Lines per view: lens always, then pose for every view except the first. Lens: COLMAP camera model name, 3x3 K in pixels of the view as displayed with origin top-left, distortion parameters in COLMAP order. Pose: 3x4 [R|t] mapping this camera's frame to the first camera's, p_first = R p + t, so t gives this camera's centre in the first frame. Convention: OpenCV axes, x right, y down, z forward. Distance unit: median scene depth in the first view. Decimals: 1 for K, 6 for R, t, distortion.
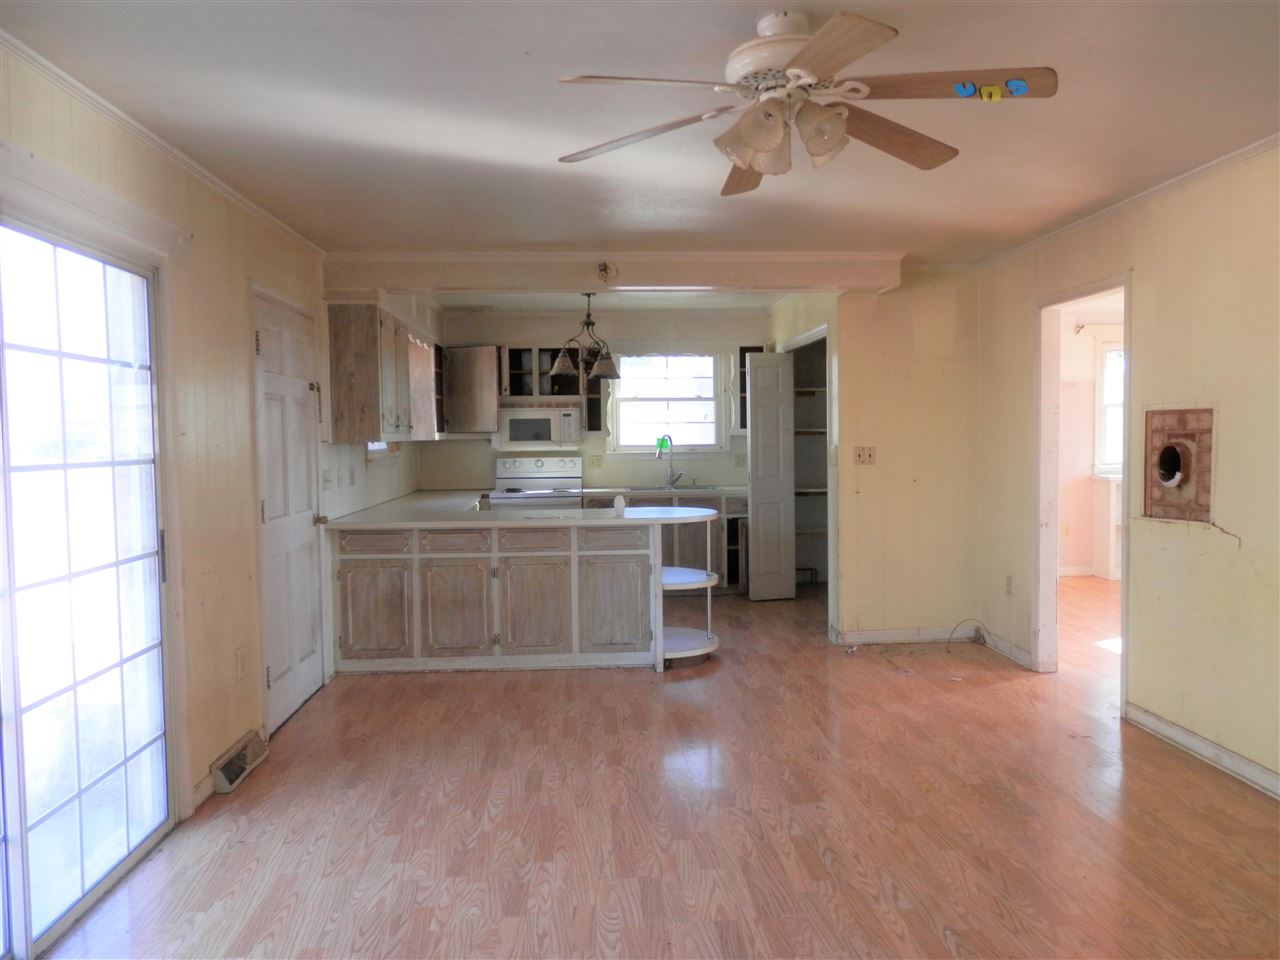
lens RADIAL K [[952.0, 0, 641.6], [0, 952.0, 478.2], [0, 0, 1]] dist [0.008225, 0.002938]
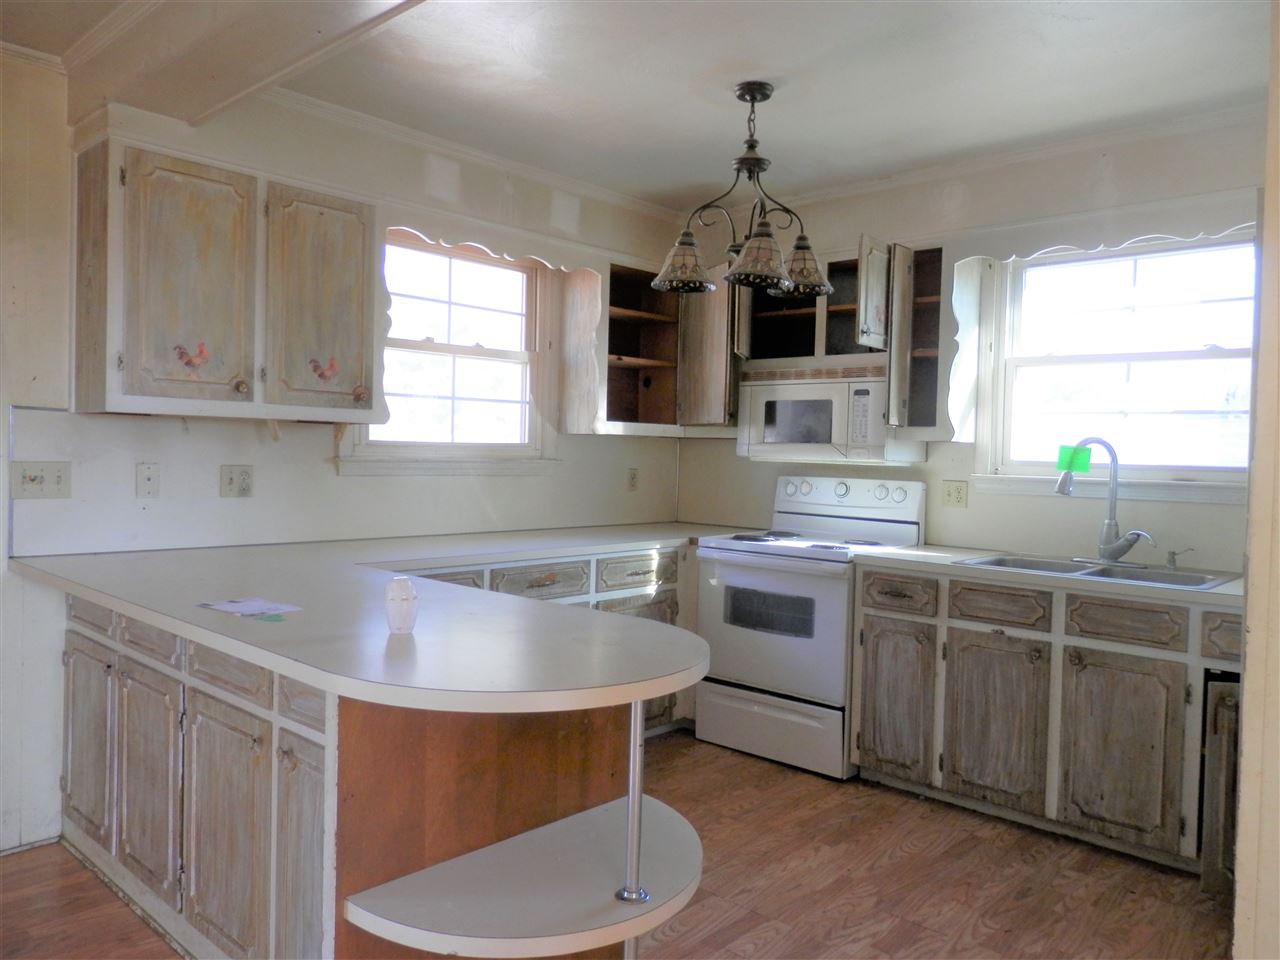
lens RADIAL K [[952.0, 0, 639.5], [0, 952.0, 483.2], [0, 0, 1]] dist [0.008225, 0.002938]
pose [[0.694620, 0.054970, -0.717274, 0.194471], [-0.070168, 0.997499, 0.008494, -0.016165], [0.715947, 0.044430, 0.696740, 0.580854]]
